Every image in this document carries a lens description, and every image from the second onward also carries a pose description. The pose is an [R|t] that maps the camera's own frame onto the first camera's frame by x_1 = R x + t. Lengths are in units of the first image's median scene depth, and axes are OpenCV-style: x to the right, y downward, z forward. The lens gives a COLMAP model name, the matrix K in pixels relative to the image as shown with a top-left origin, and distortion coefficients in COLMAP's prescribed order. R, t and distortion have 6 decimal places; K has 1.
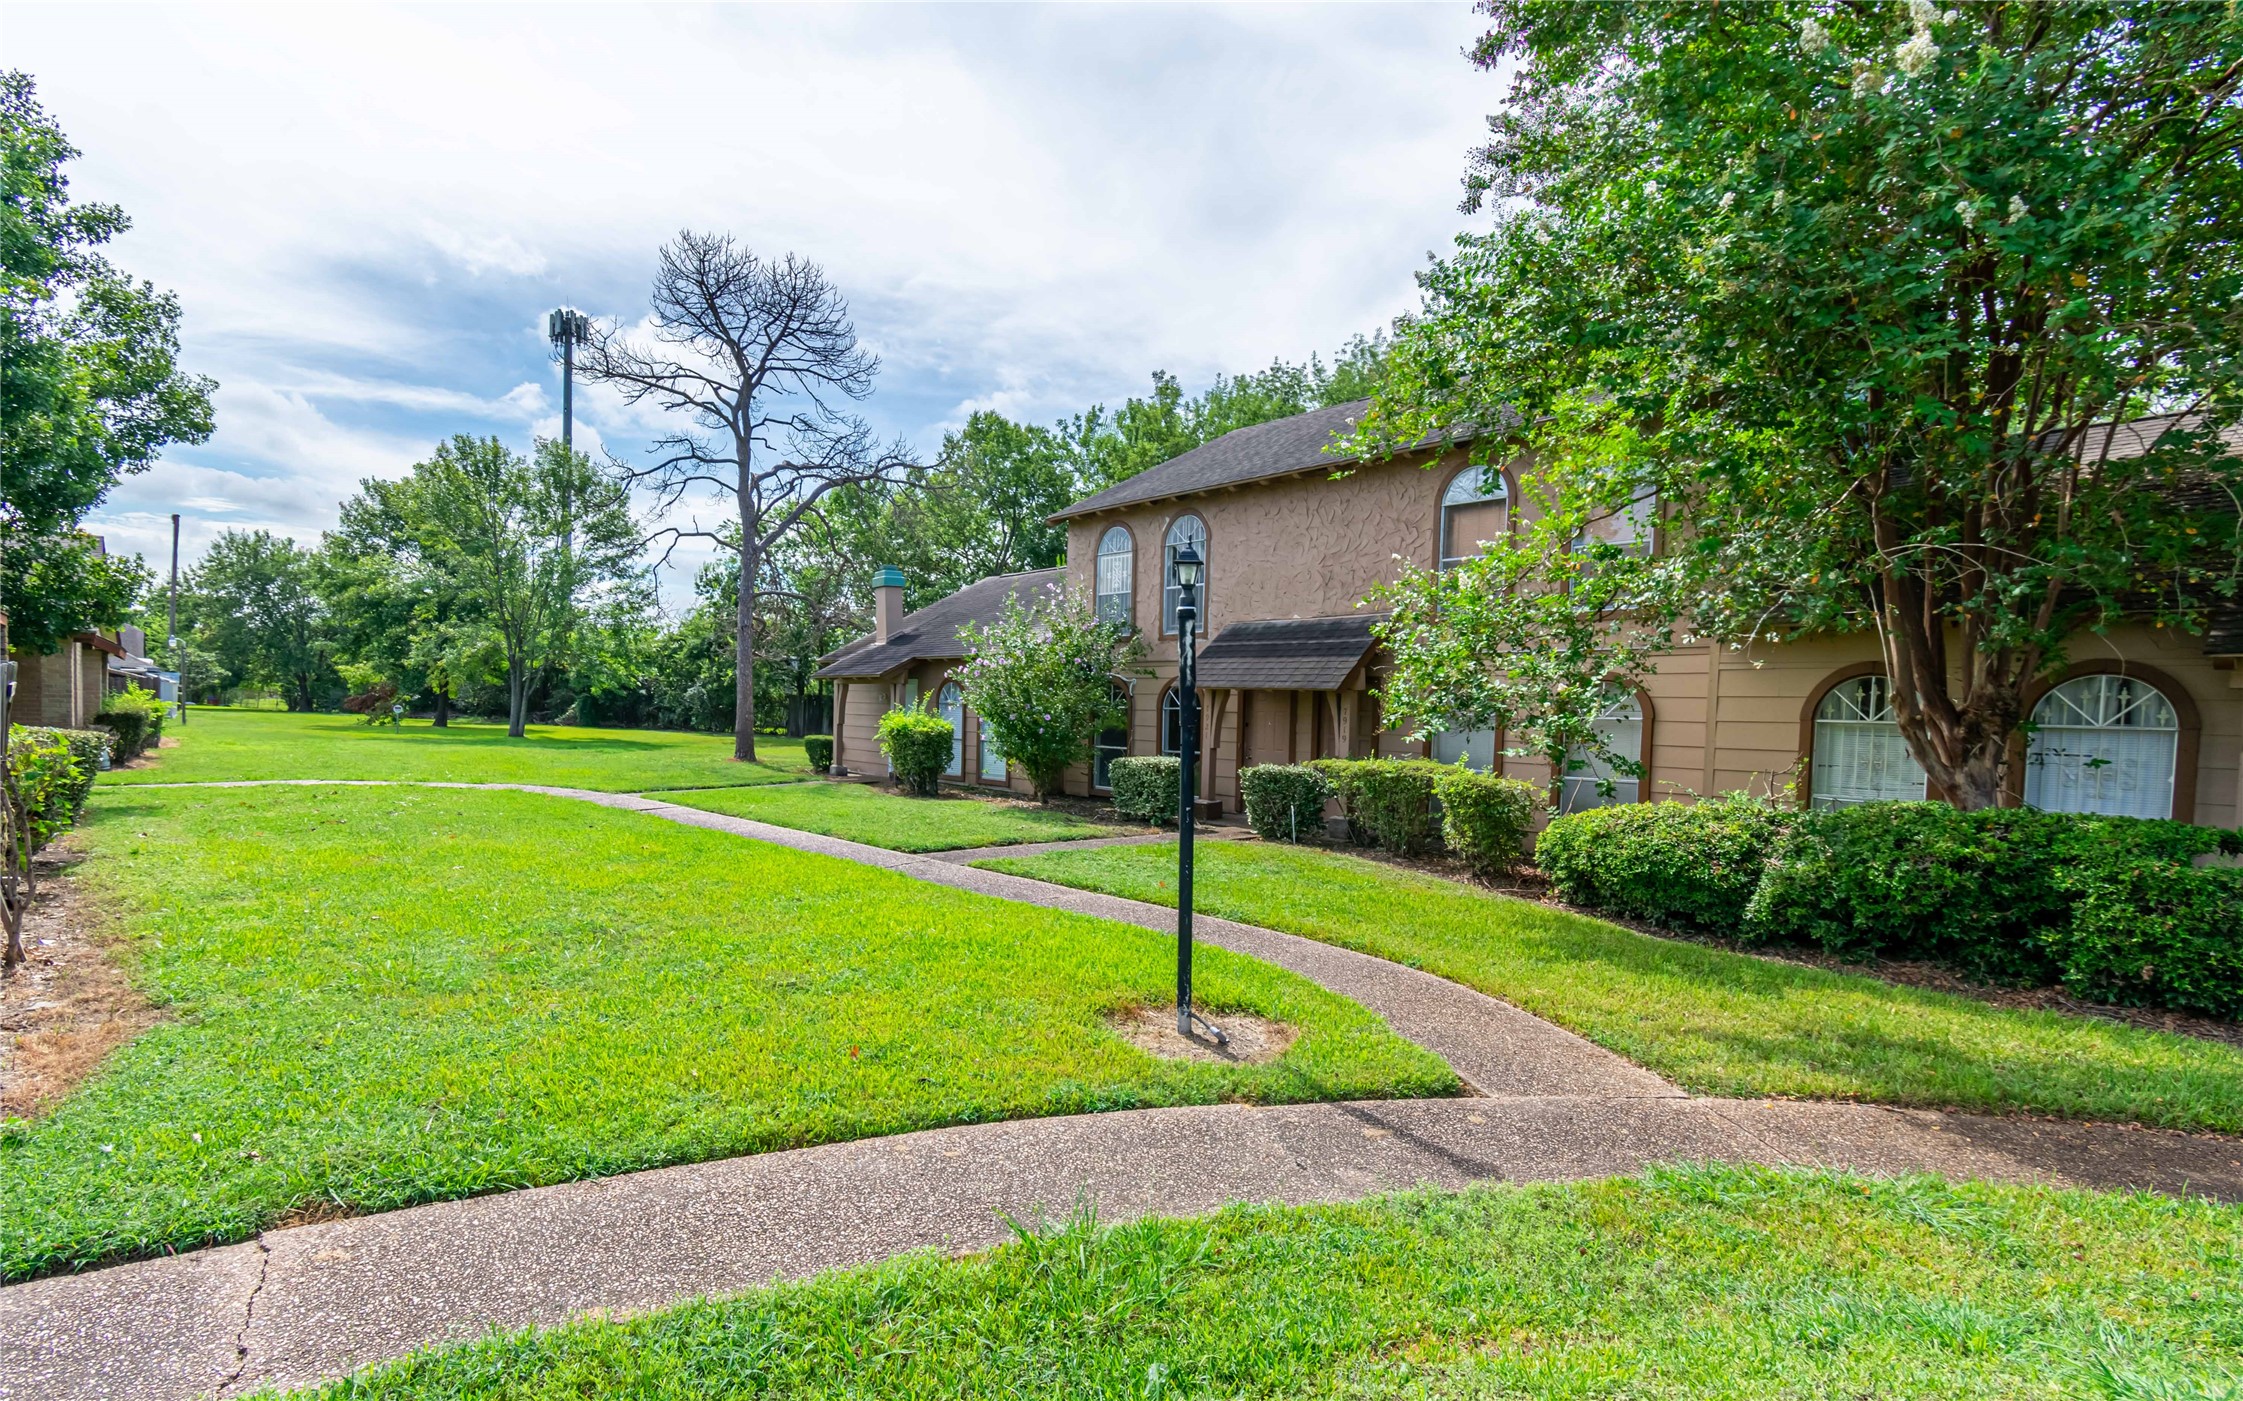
lens RADIAL K [[978.6, 0, 1121.0], [0, 978.6, 700.7], [0, 0, 1]] dist [0.002338, 0.000050]
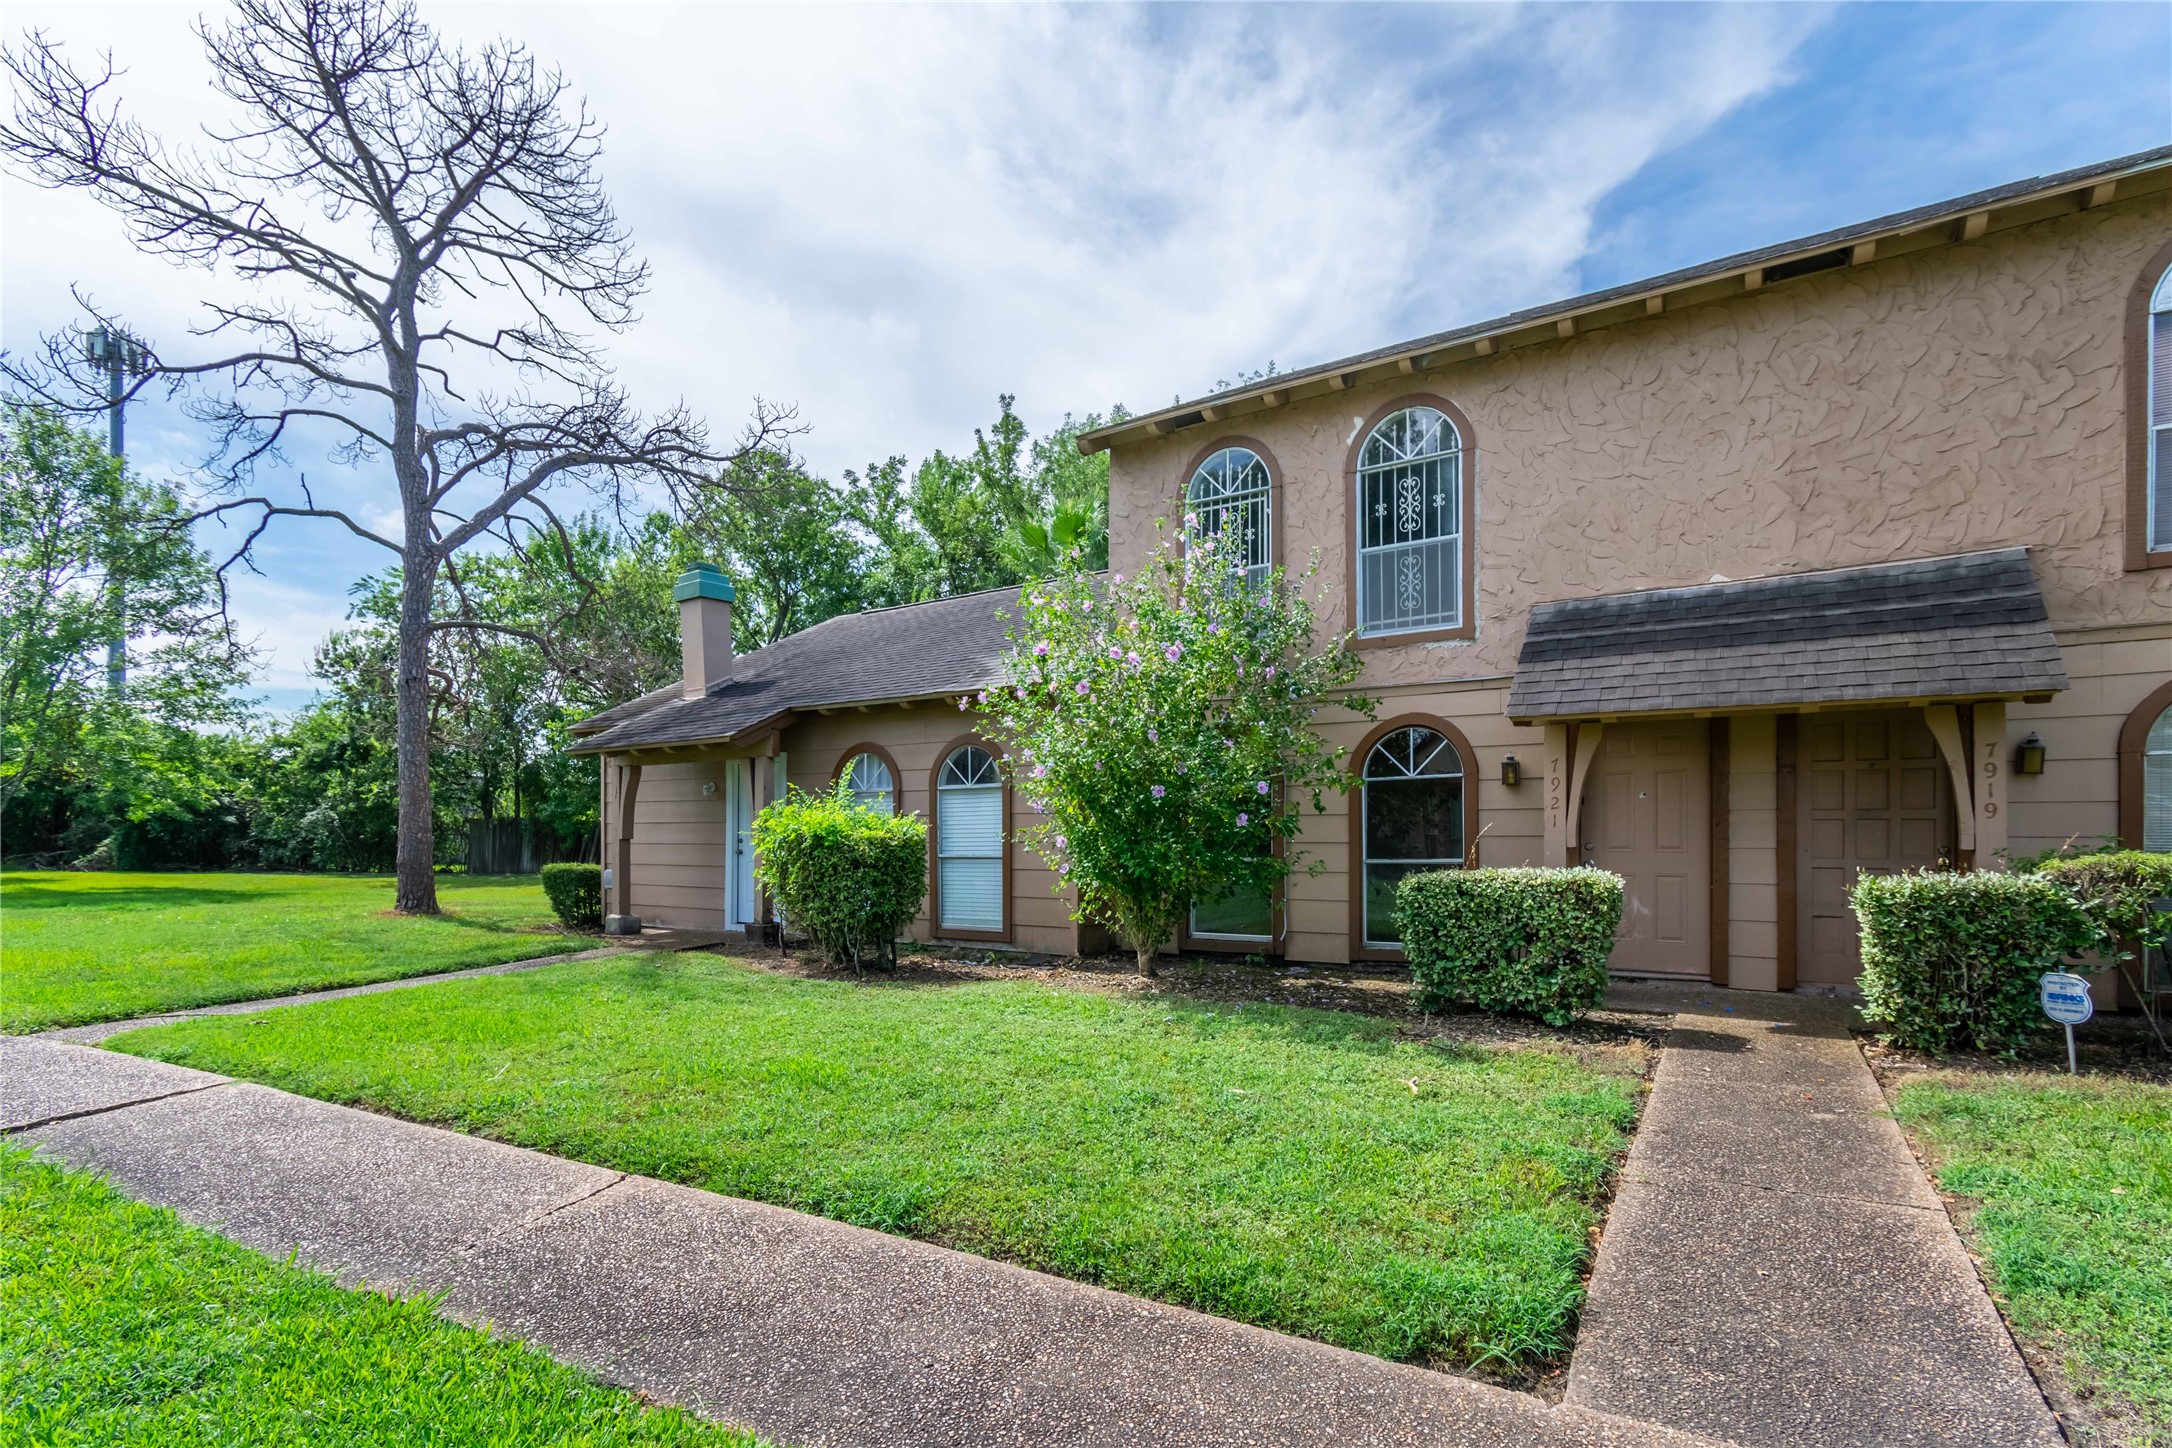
lens RADIAL K [[942.3, 0, 1097.9], [0, 942.3, 813.9], [0, 0, 1]] dist [0.001599, -0.000815]
pose [[0.961651, -0.021627, 0.273422, -0.140456], [0.025039, 0.999646, -0.008994, 0.016540], [-0.273131, 0.015496, 0.961852, 0.335778]]
